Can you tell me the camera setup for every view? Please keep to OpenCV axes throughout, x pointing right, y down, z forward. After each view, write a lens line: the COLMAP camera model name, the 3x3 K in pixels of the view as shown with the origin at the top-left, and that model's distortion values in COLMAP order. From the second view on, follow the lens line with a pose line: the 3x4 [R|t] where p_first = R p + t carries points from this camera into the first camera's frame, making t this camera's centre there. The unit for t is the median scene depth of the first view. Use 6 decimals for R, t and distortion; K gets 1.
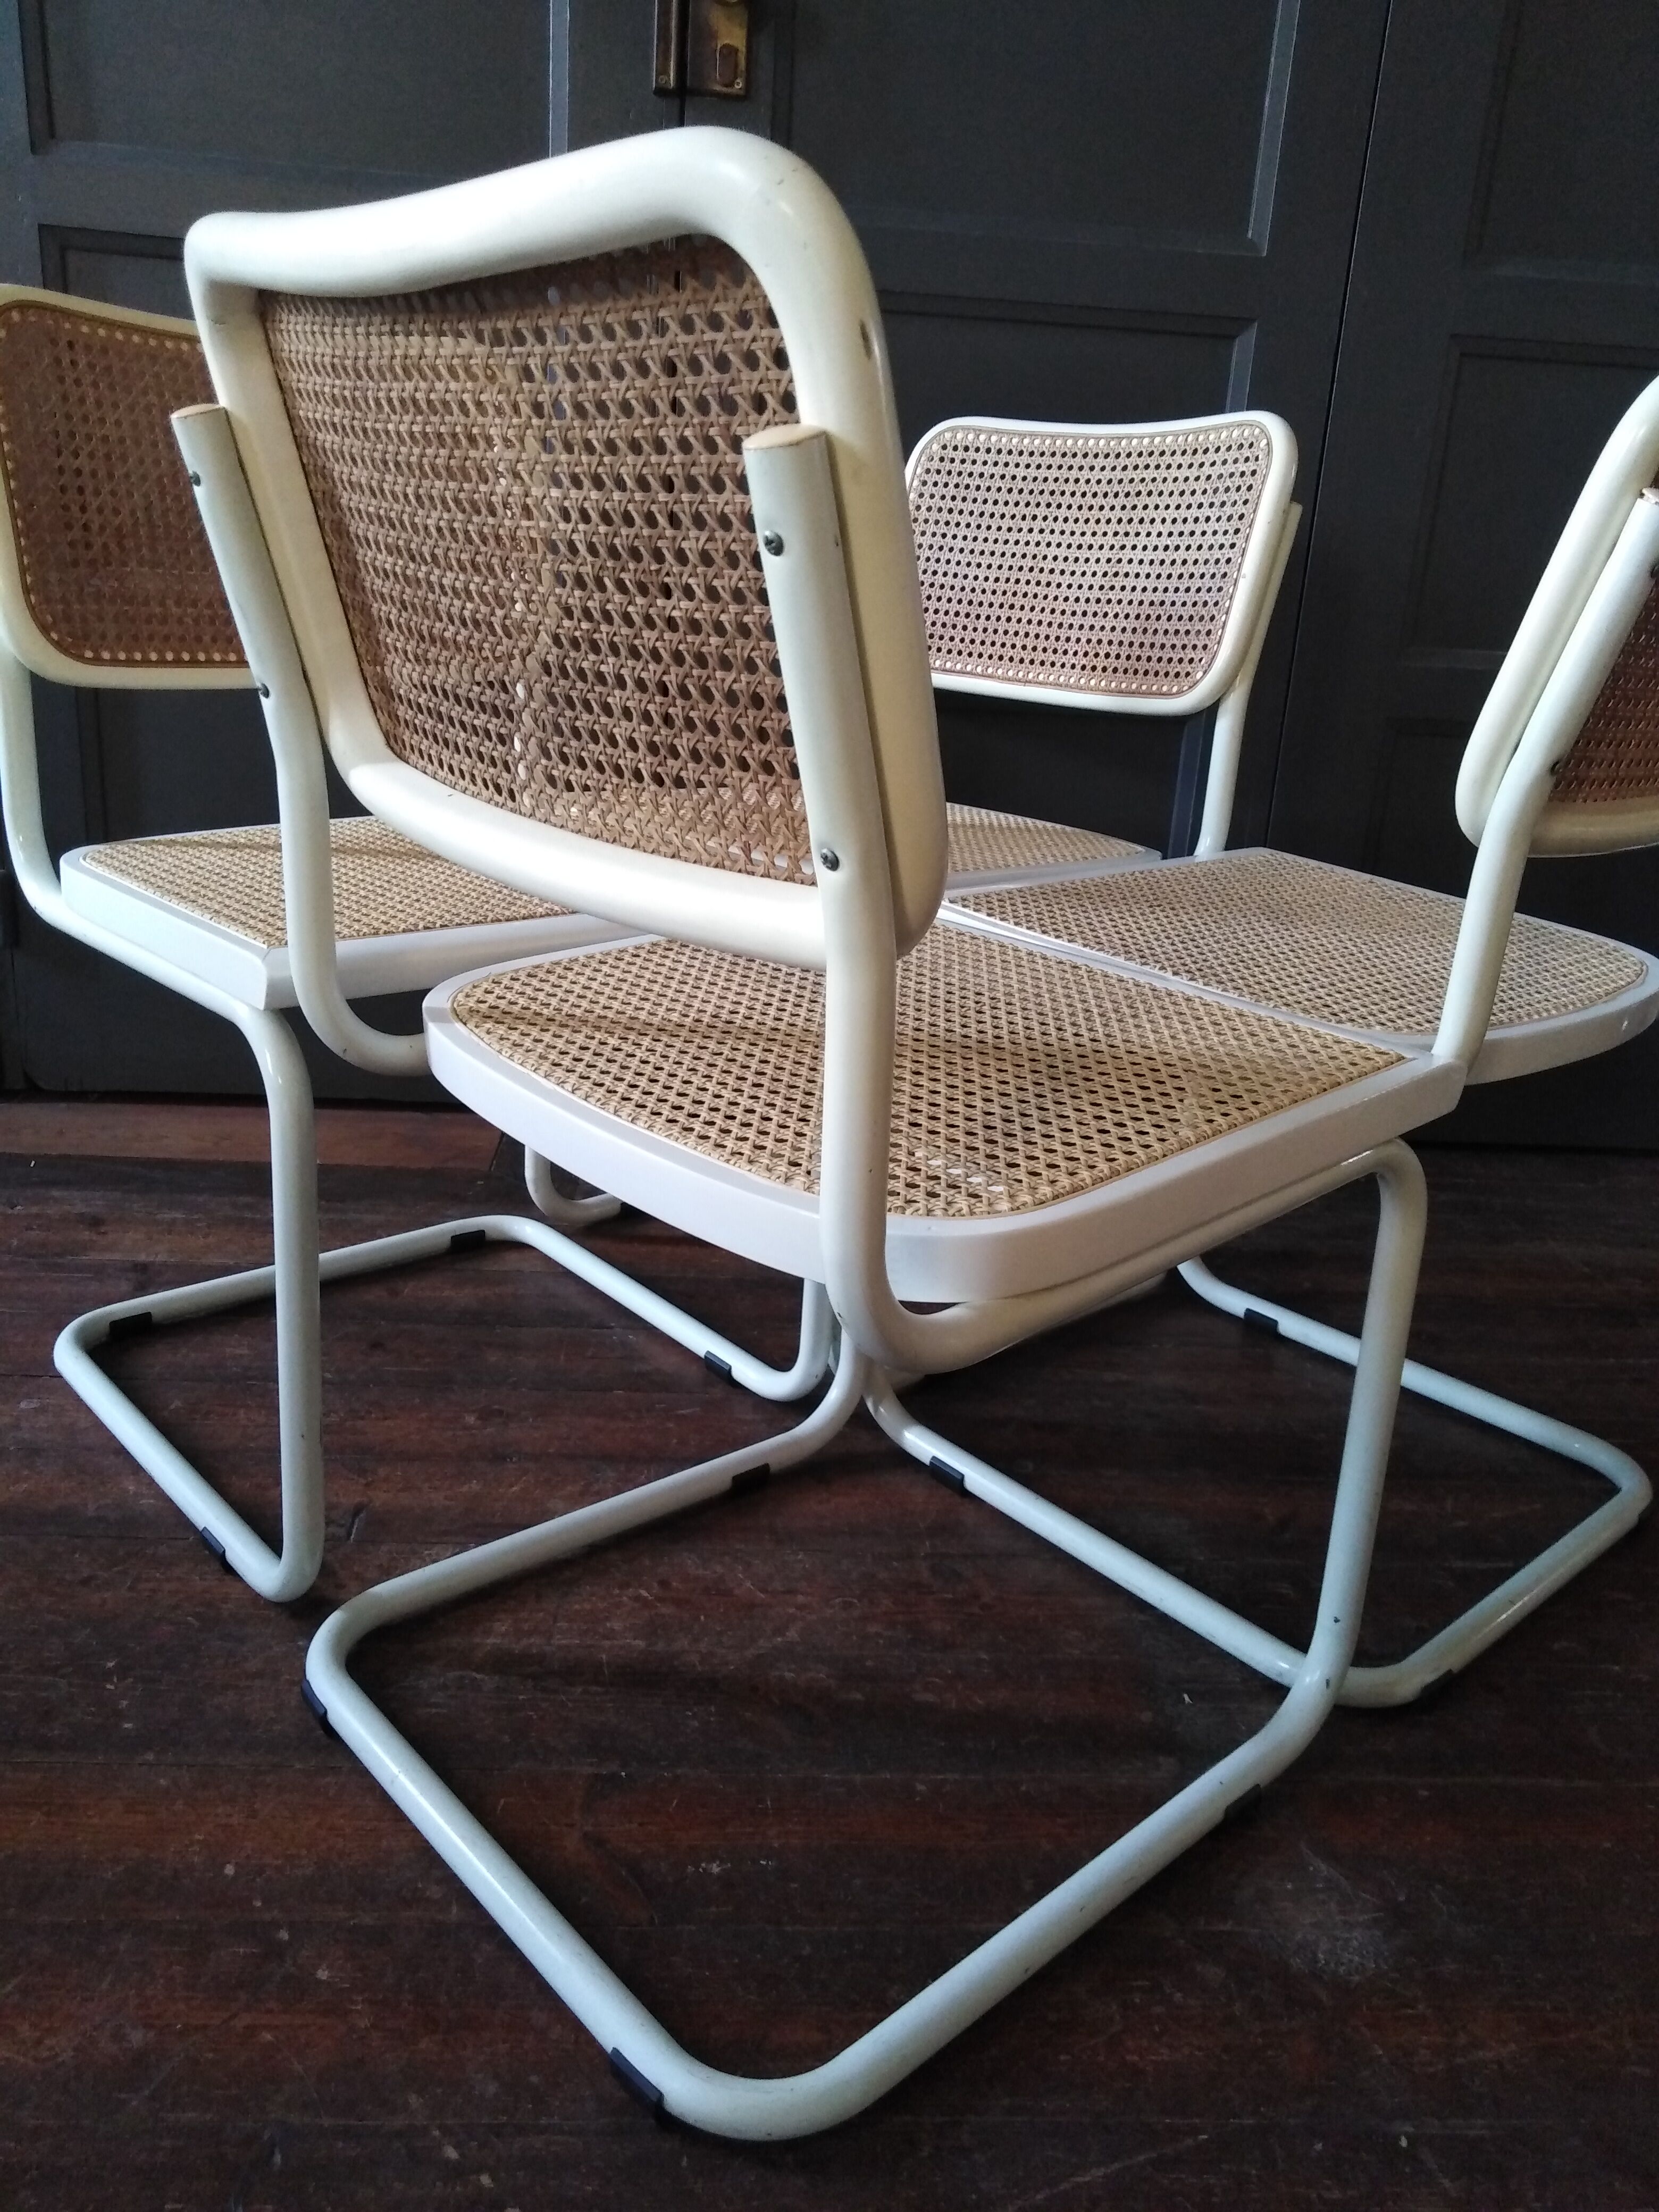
lens RADIAL K [[1674.0, 0, 829.5], [0, 1674.0, 1106.0], [0, 0, 1]] dist [0.019102, -0.006010]
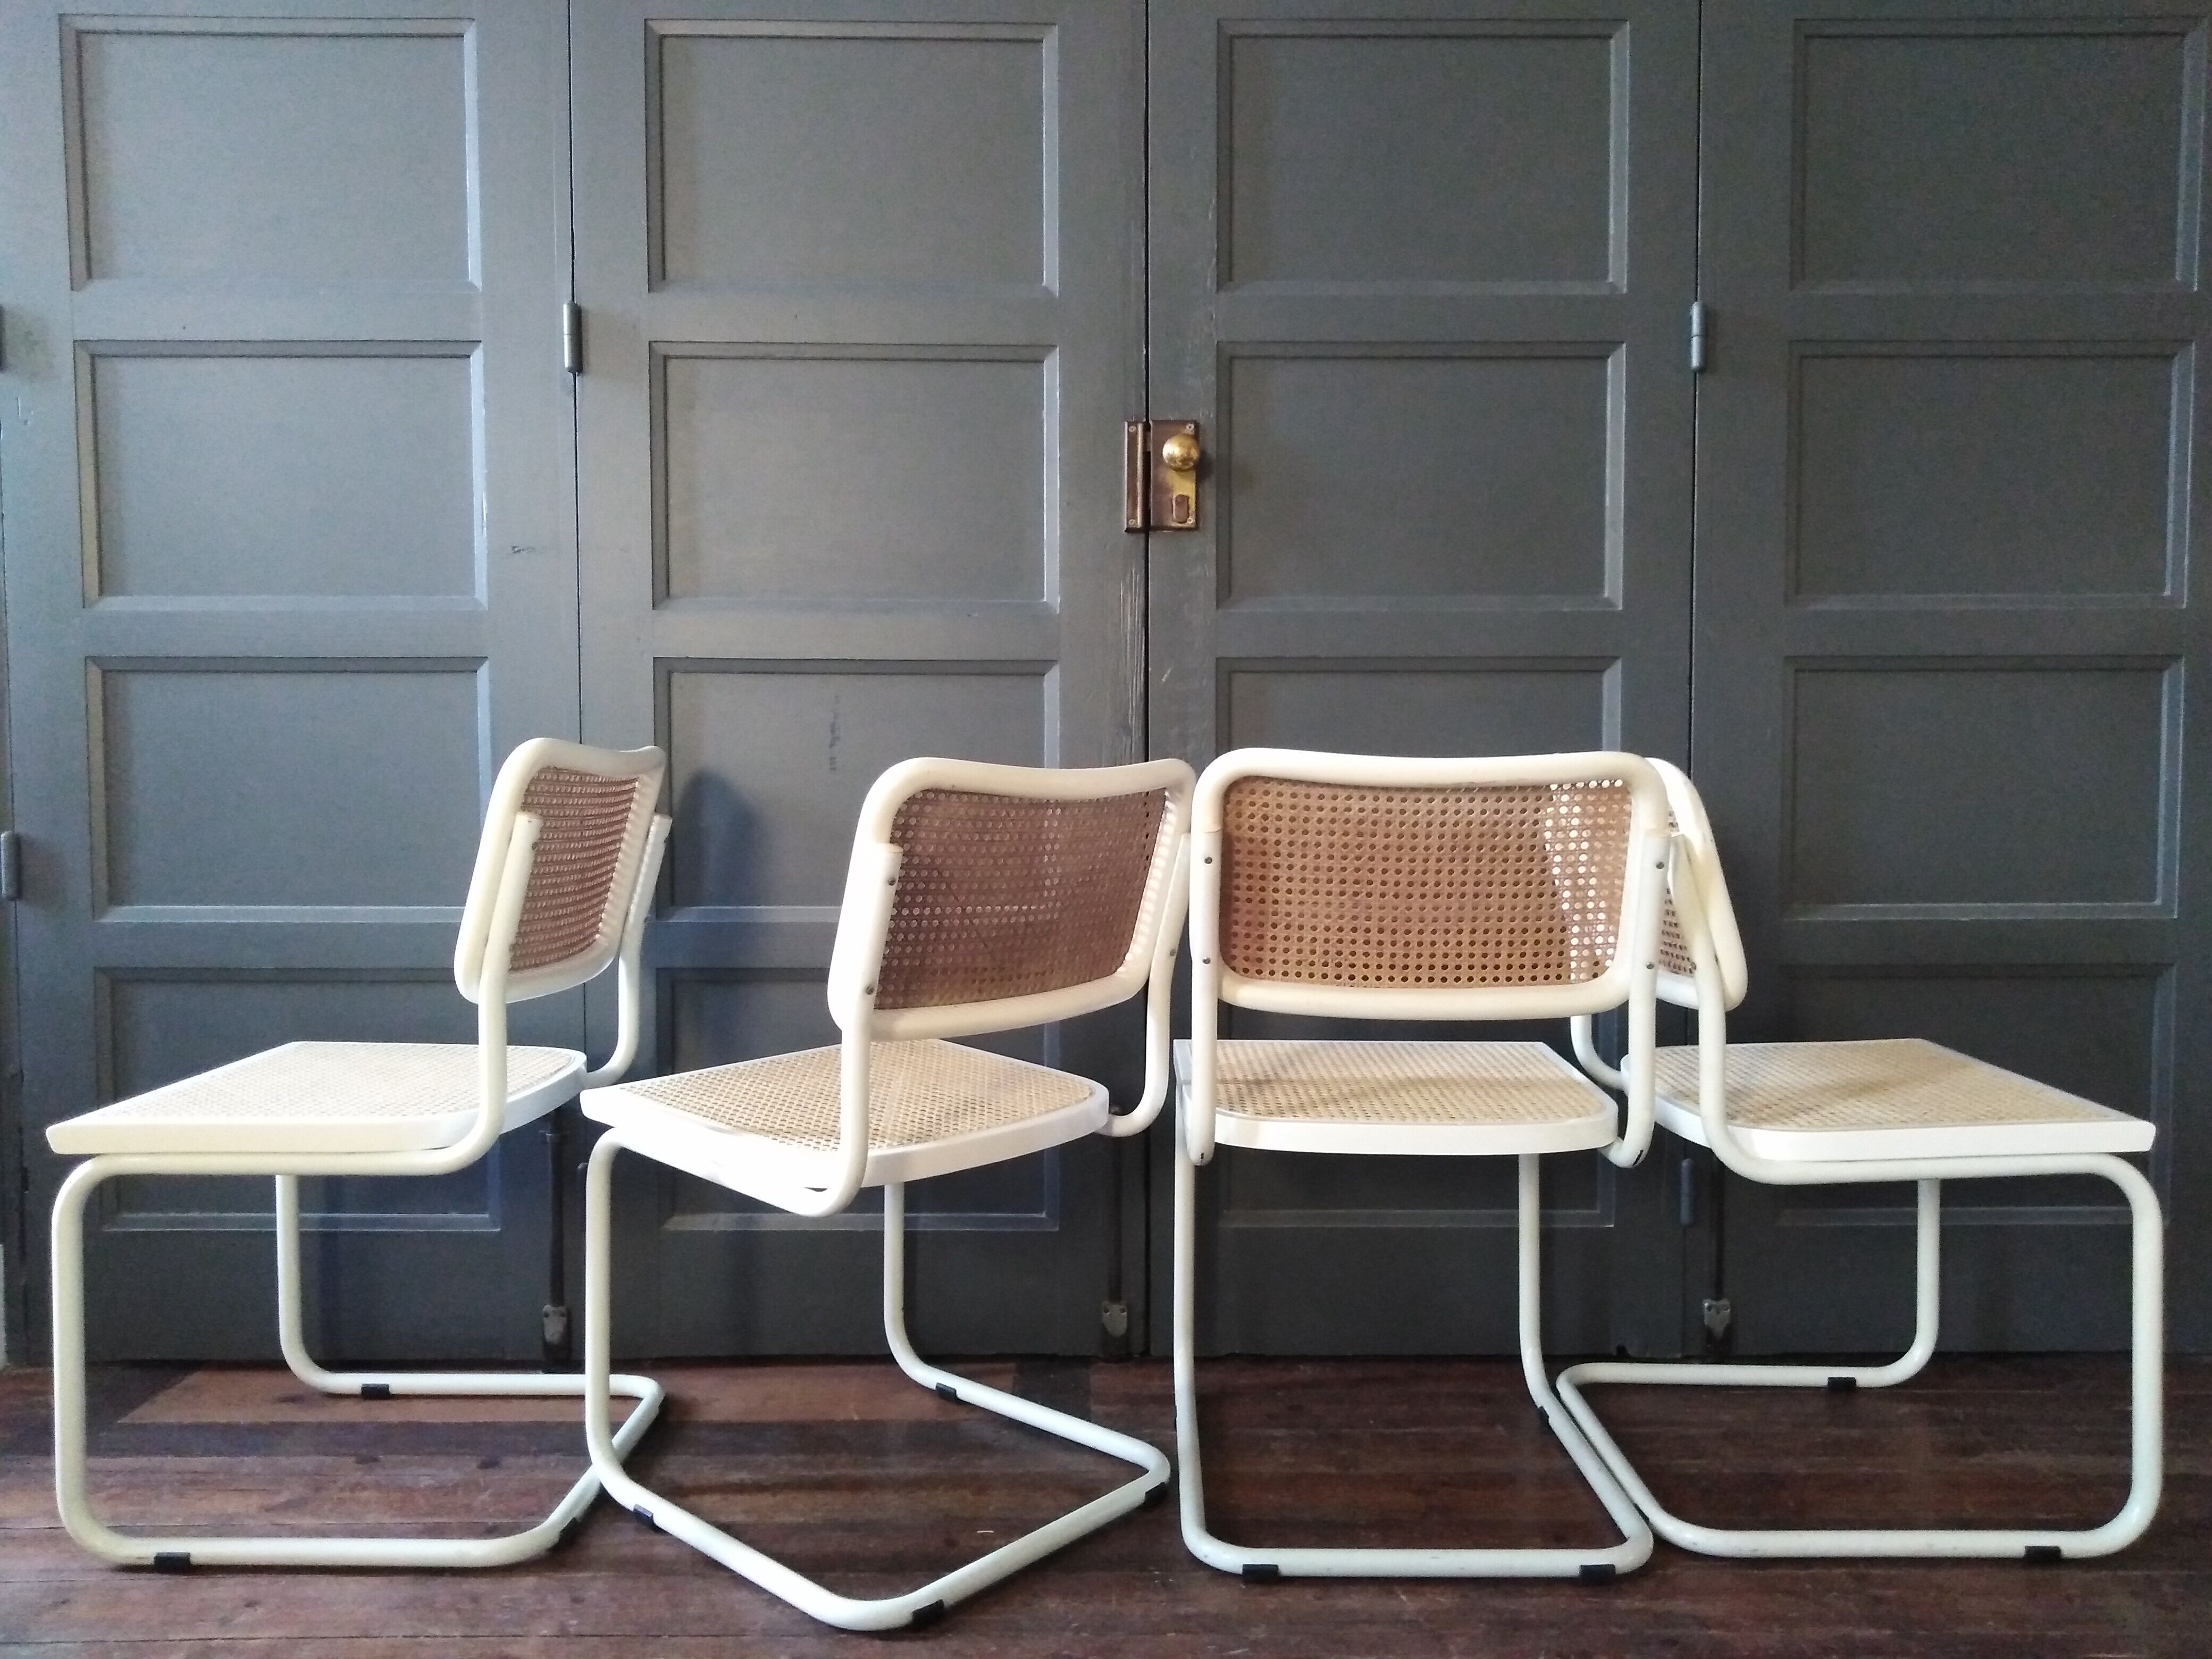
lens RADIAL K [[1674.0, 0, 1099.7], [0, 1674.0, 837.0], [0, 0, 1]] dist [0.019102, -0.006010]
pose [[0.996674, -0.060603, -0.054482, -0.100716], [0.043266, 0.960060, -0.276430, -0.034896], [0.069058, 0.273153, 0.959489, -0.247542]]
